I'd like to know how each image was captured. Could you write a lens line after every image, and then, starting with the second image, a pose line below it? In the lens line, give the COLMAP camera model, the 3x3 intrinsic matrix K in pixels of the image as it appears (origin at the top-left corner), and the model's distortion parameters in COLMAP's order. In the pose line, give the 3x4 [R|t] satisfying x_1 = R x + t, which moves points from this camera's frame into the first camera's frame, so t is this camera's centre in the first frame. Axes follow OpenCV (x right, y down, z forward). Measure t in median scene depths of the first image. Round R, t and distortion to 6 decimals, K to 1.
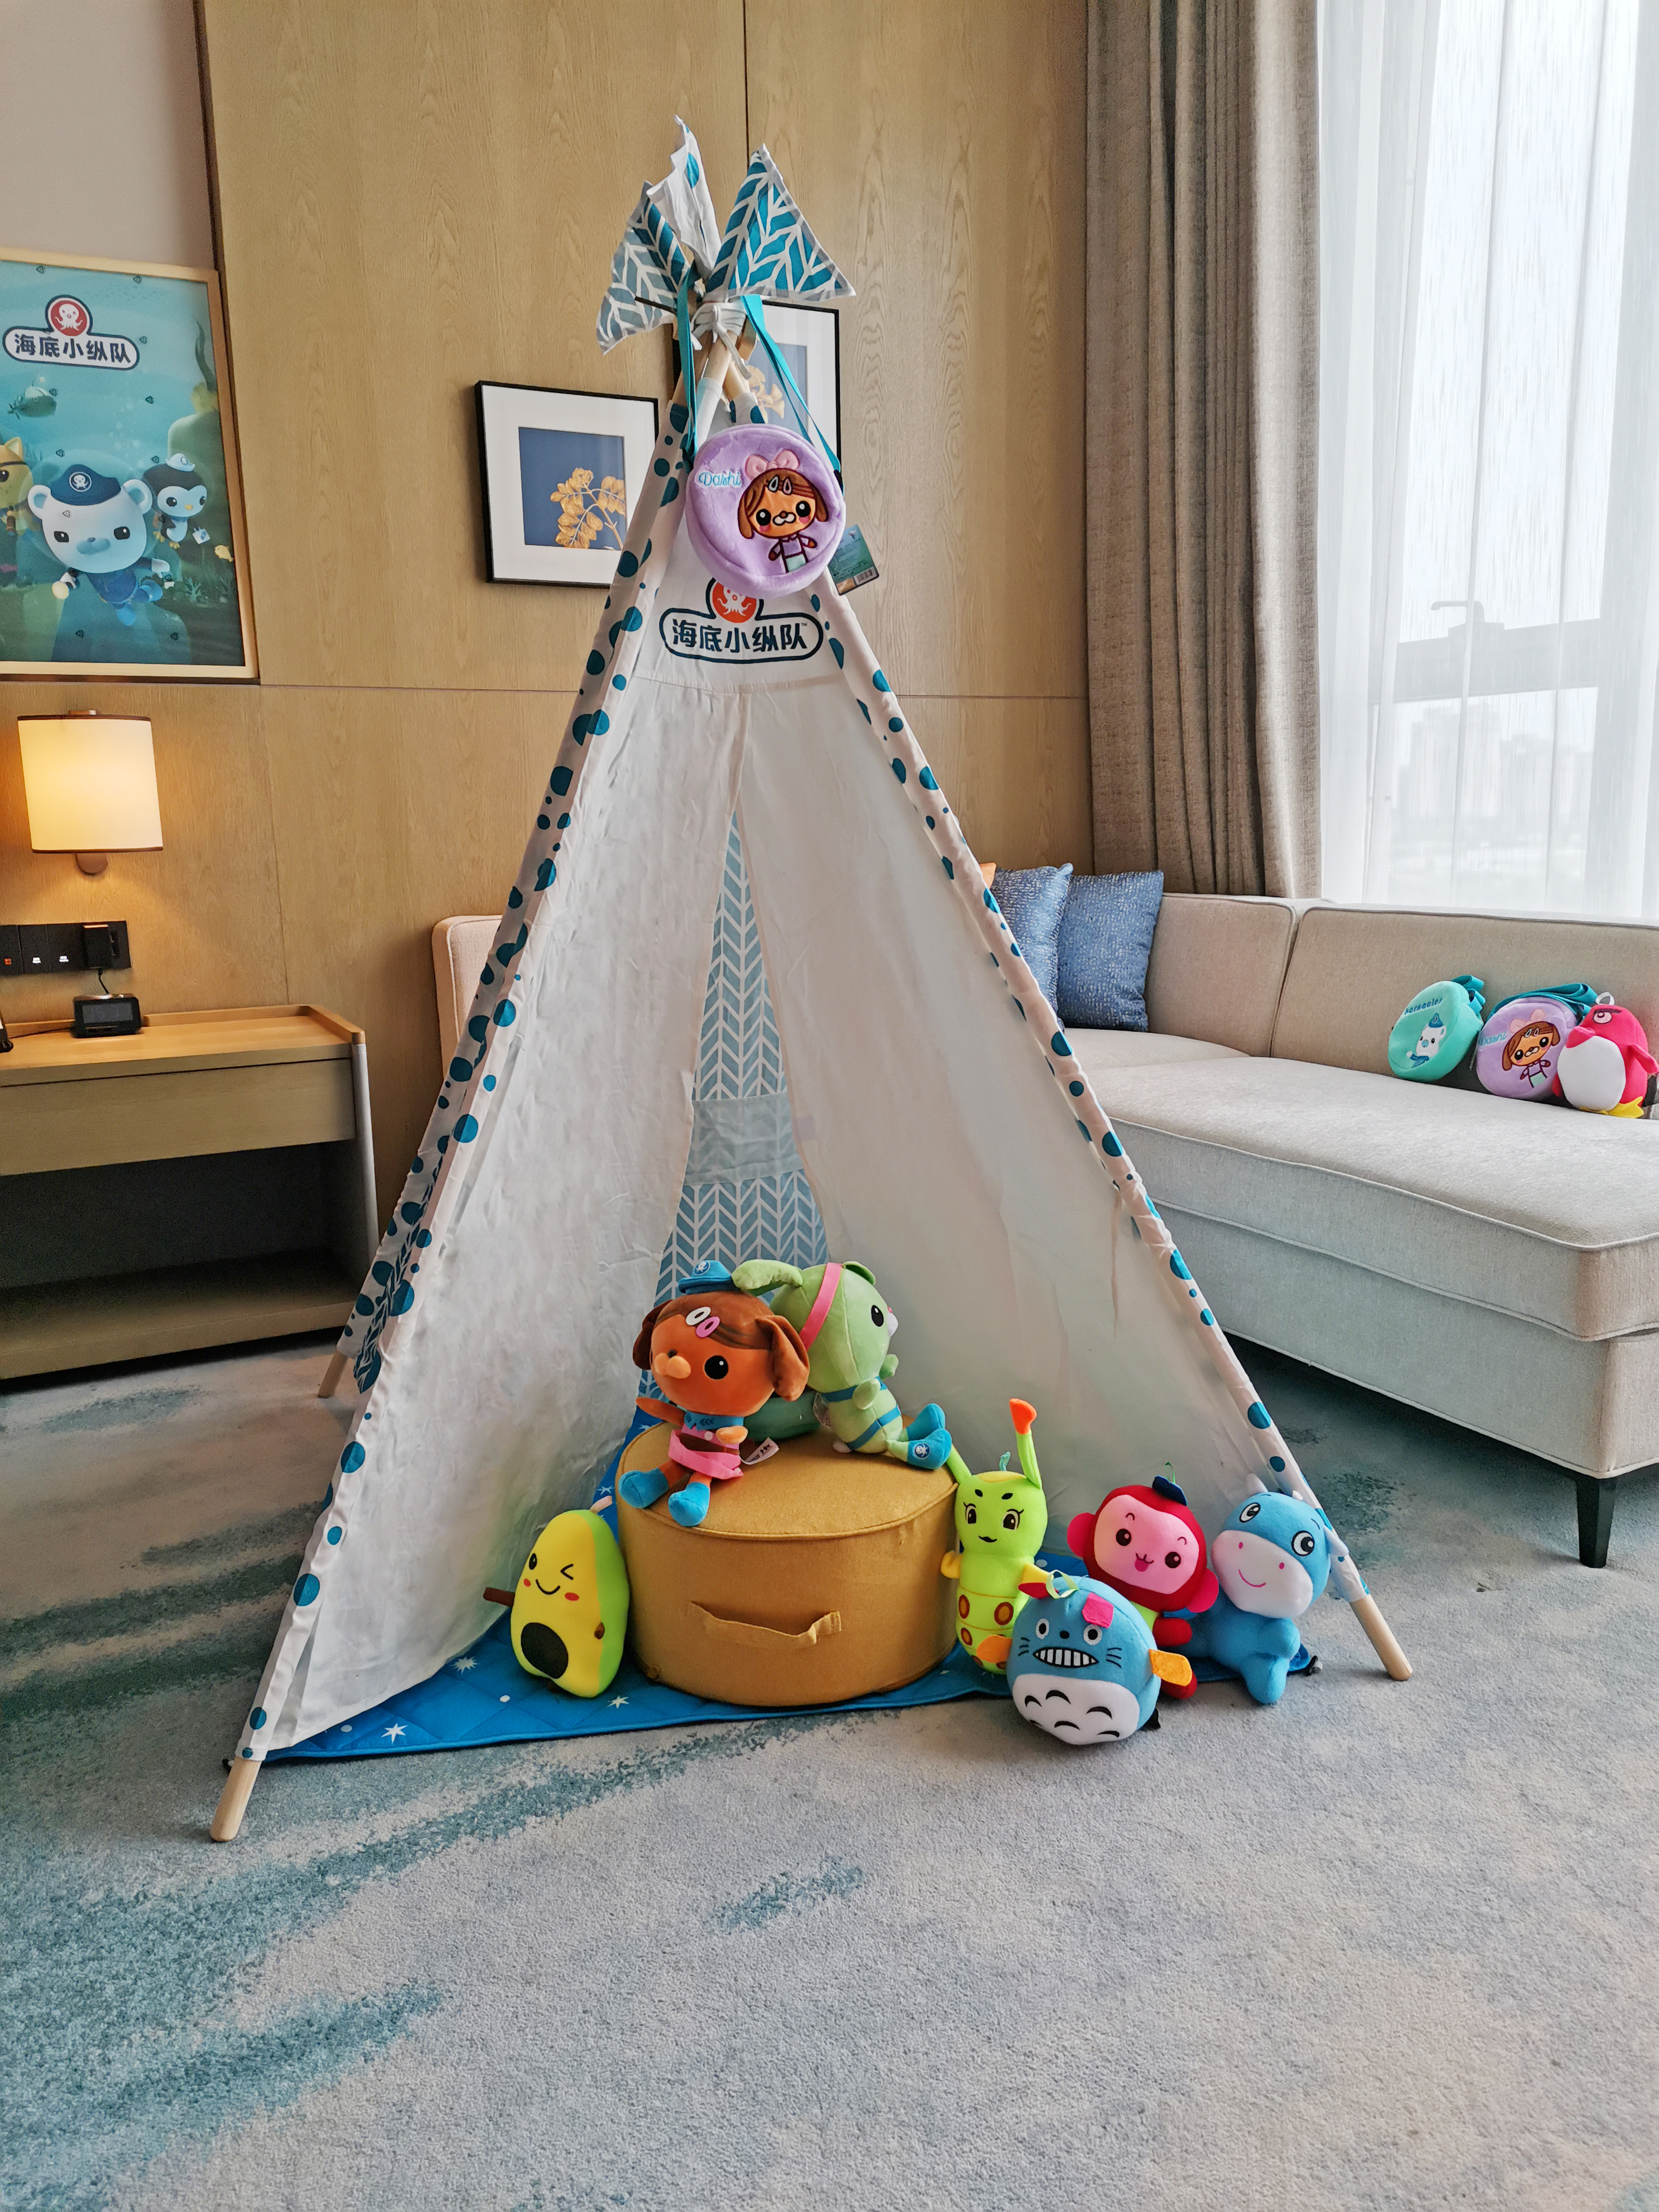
lens RADIAL K [[1654.6, 0, 827.9], [0, 1654.6, 1097.7], [0, 0, 1]] dist [0.060032, -0.031949]
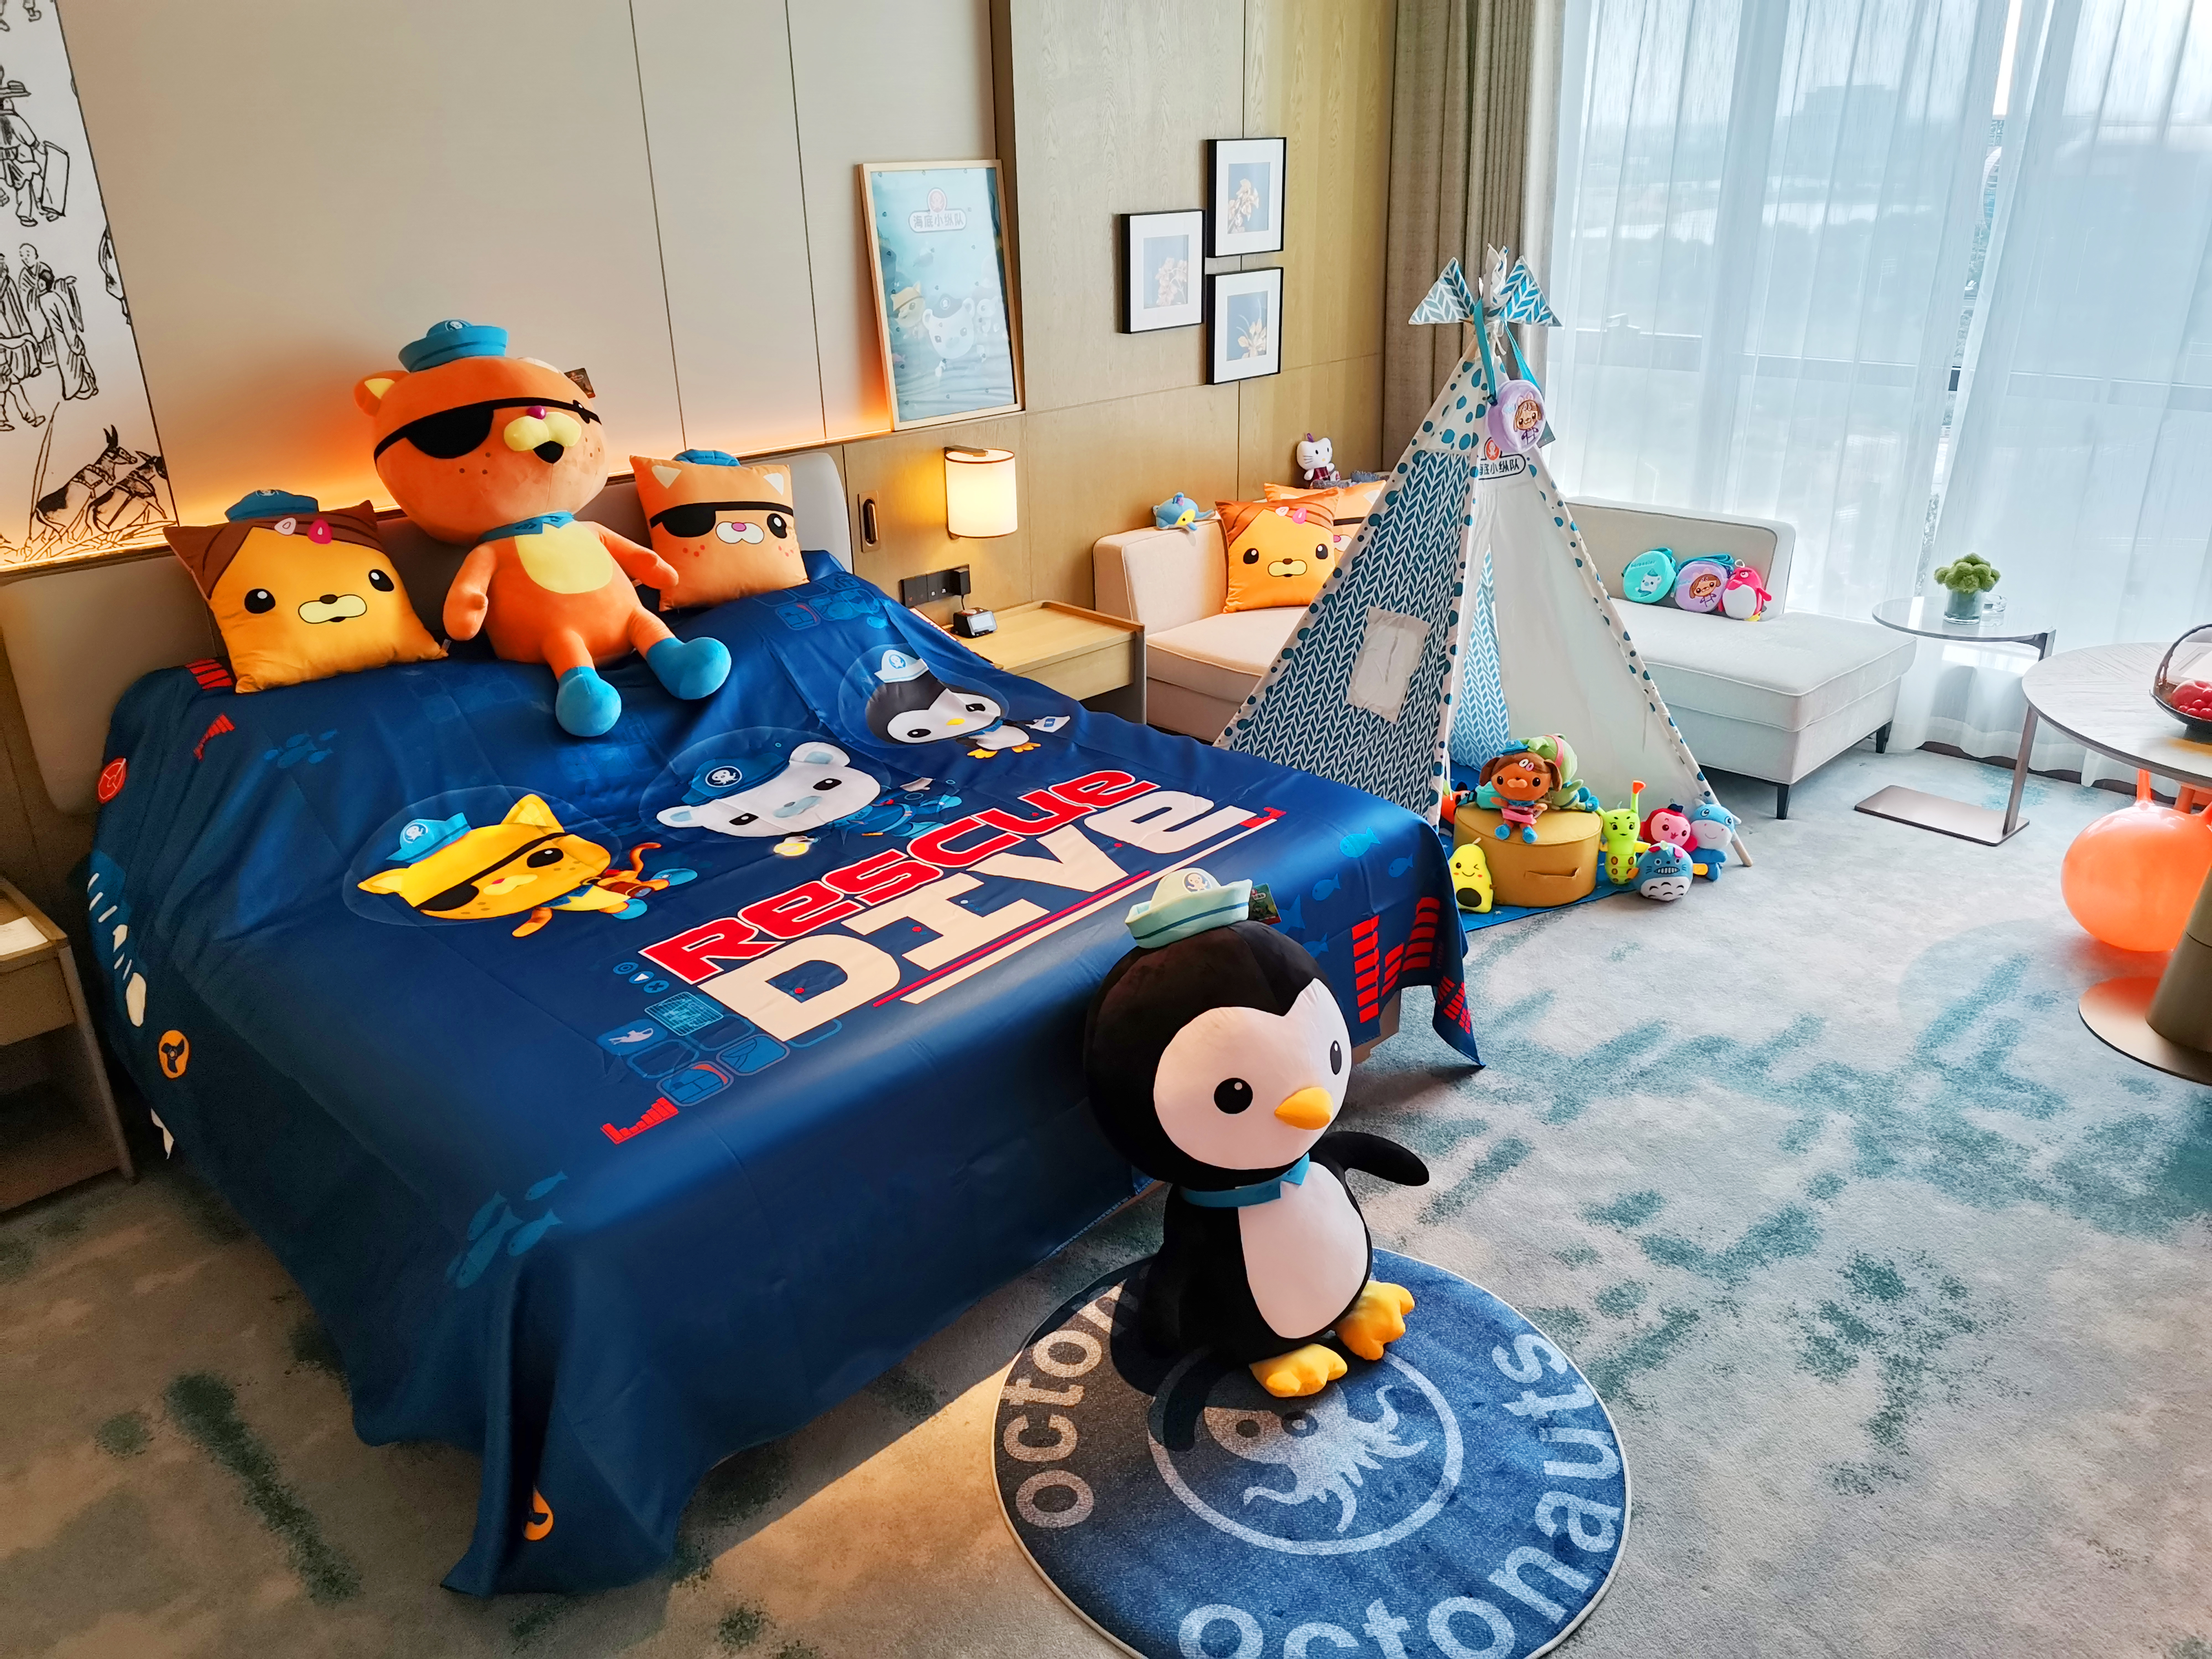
lens RADIAL K [[1654.6, 0, 1108.8], [0, 1654.6, 832.2], [0, 0, 1]] dist [0.060032, -0.031949]
pose [[0.949153, -0.121486, 0.290430, -1.304842], [0.057498, 0.973921, 0.219479, -0.326496], [-0.309519, -0.191620, 0.931386, -1.079087]]
